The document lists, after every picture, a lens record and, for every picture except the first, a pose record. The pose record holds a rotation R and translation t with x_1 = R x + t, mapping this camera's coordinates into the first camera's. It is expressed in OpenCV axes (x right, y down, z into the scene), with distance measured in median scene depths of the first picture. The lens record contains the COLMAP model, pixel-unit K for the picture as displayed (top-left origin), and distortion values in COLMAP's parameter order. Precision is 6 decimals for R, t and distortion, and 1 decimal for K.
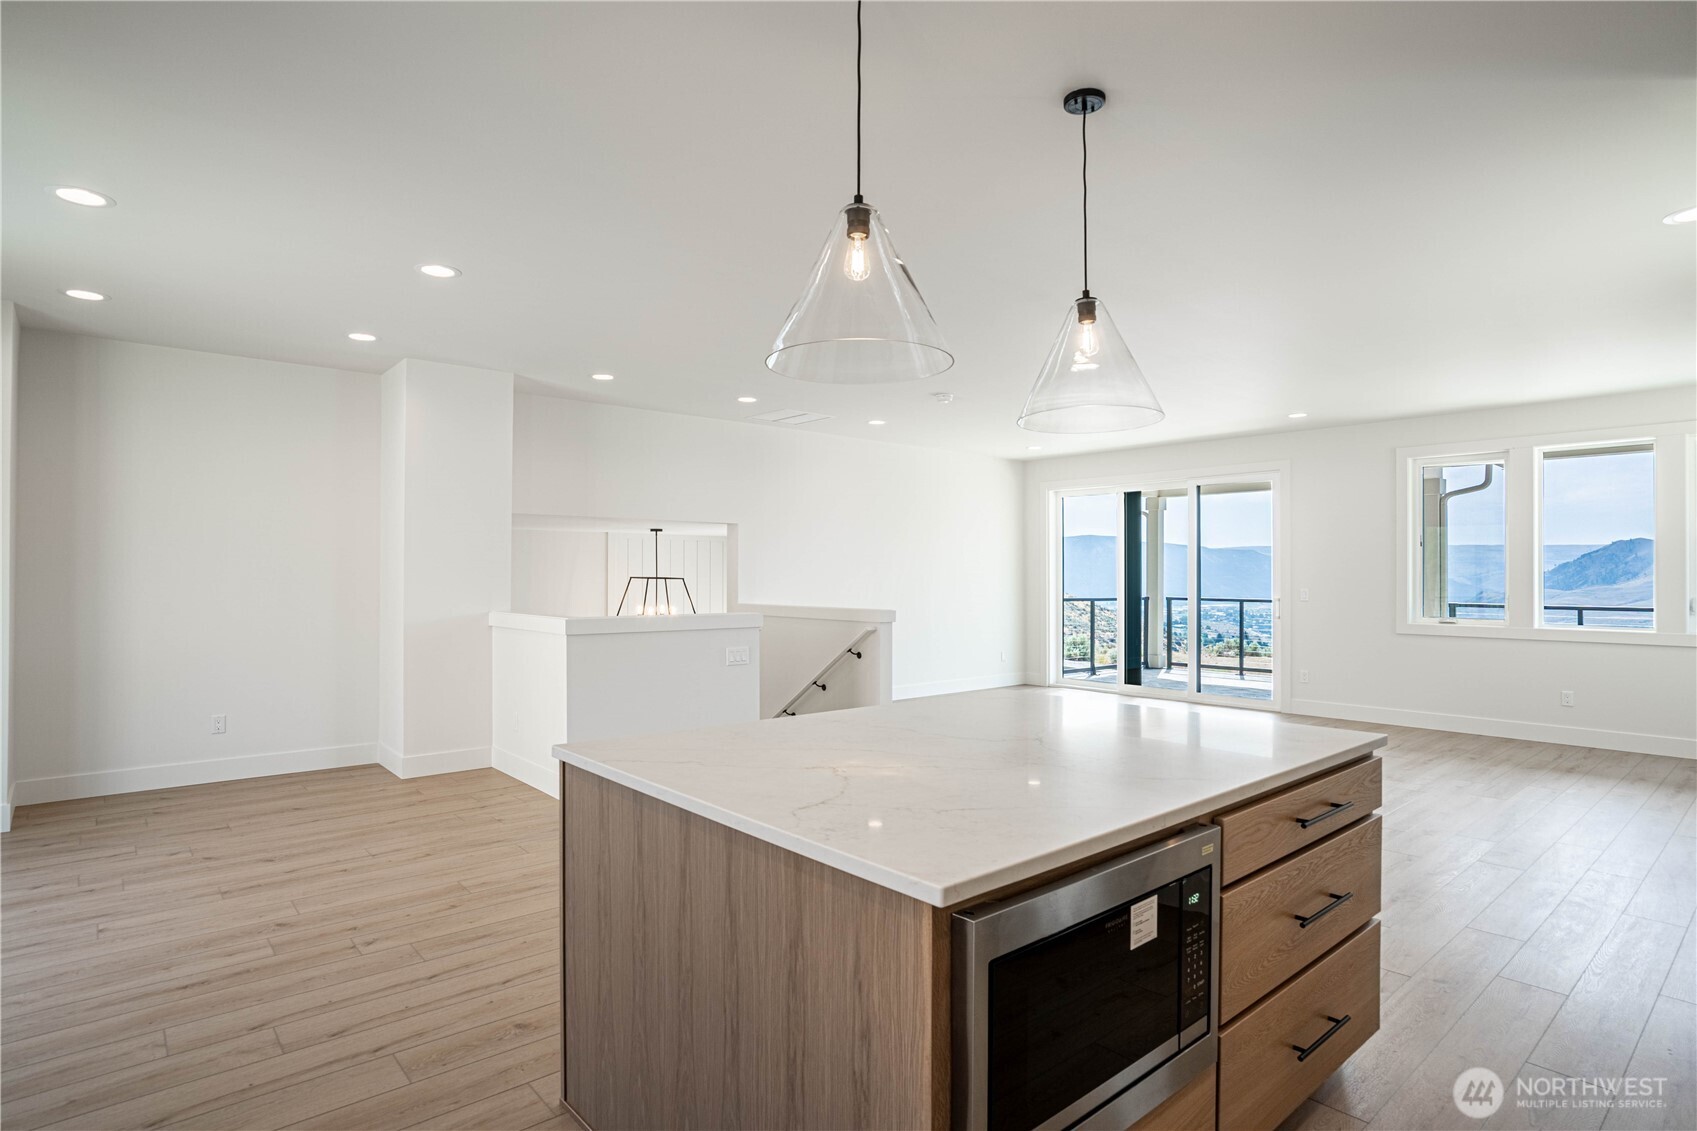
lens RADIAL K [[927.8, 0, 850.0], [0, 927.8, 570.6], [0, 0, 1]] dist [-0.056660, 0.037887]
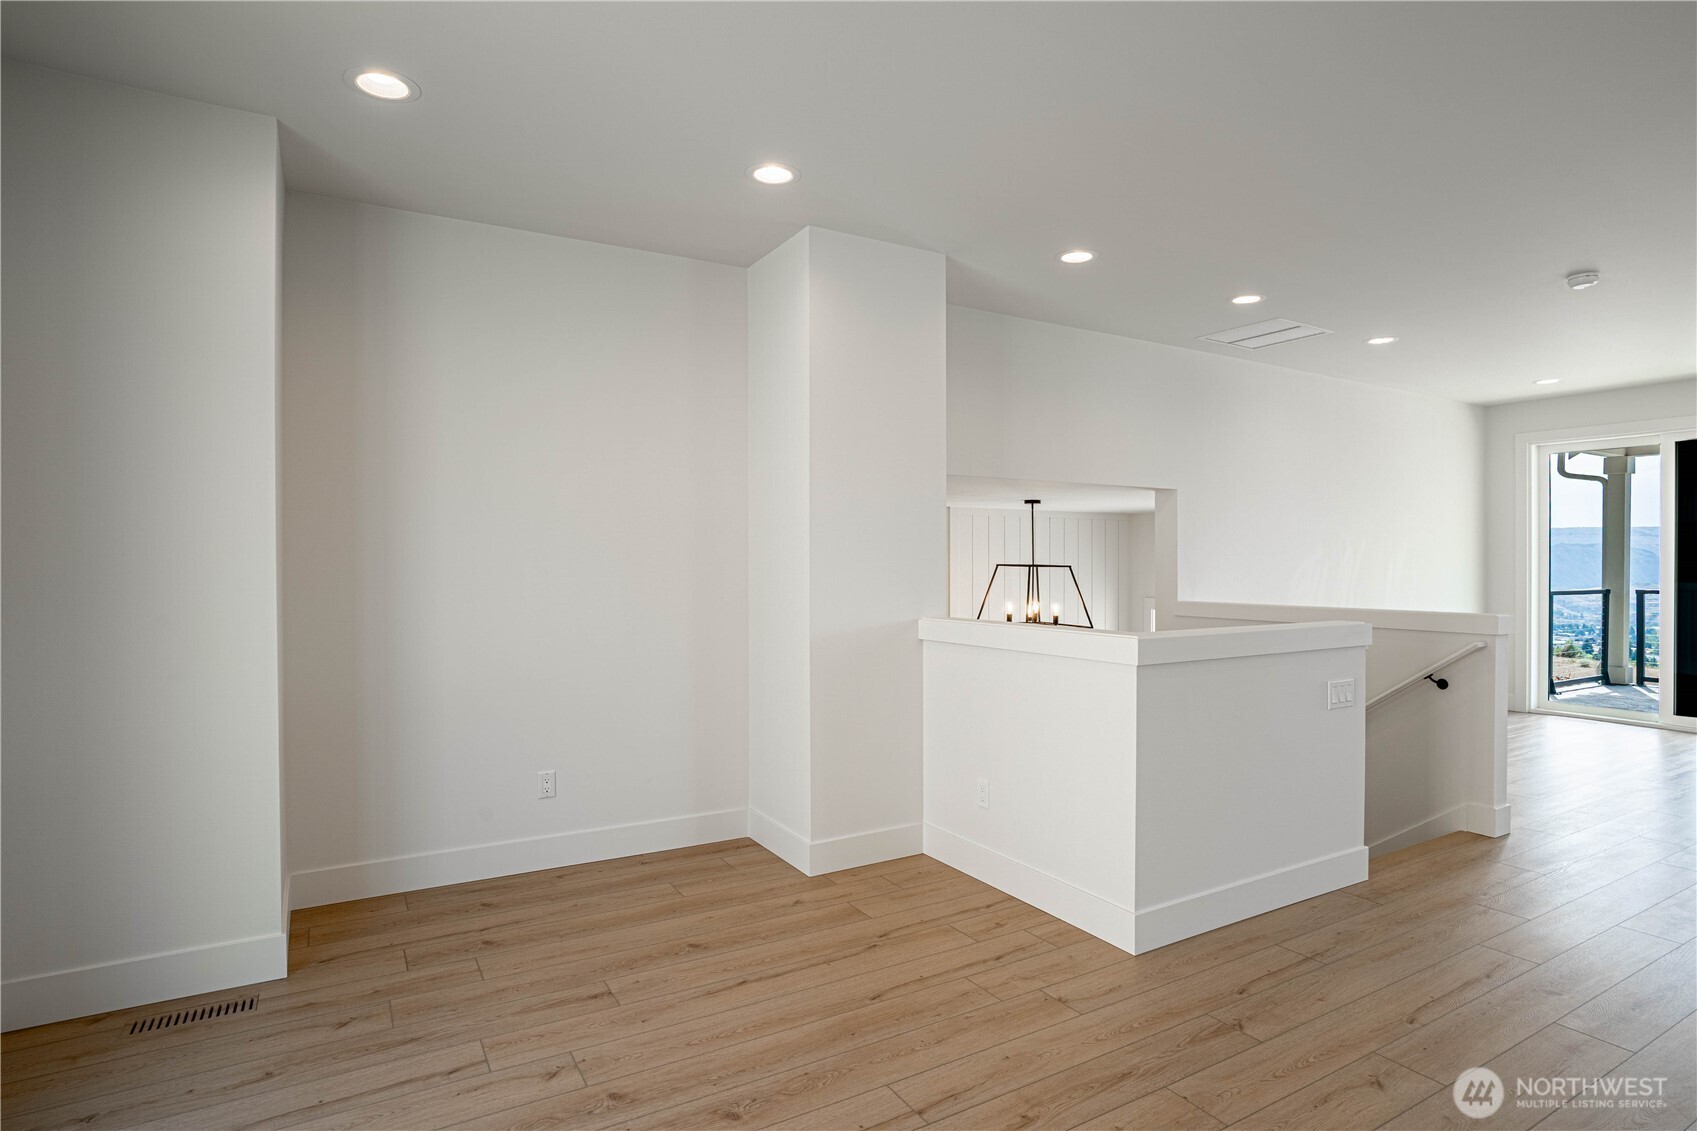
lens RADIAL K [[927.8, 0, 850.0], [0, 927.8, 570.6], [0, 0, 1]] dist [-0.056660, 0.037887]
pose [[0.984110, -0.001168, -0.177556, -0.323645], [0.003656, 0.999900, 0.013684, 0.001793], [0.177522, -0.014116, 0.984016, 0.342018]]
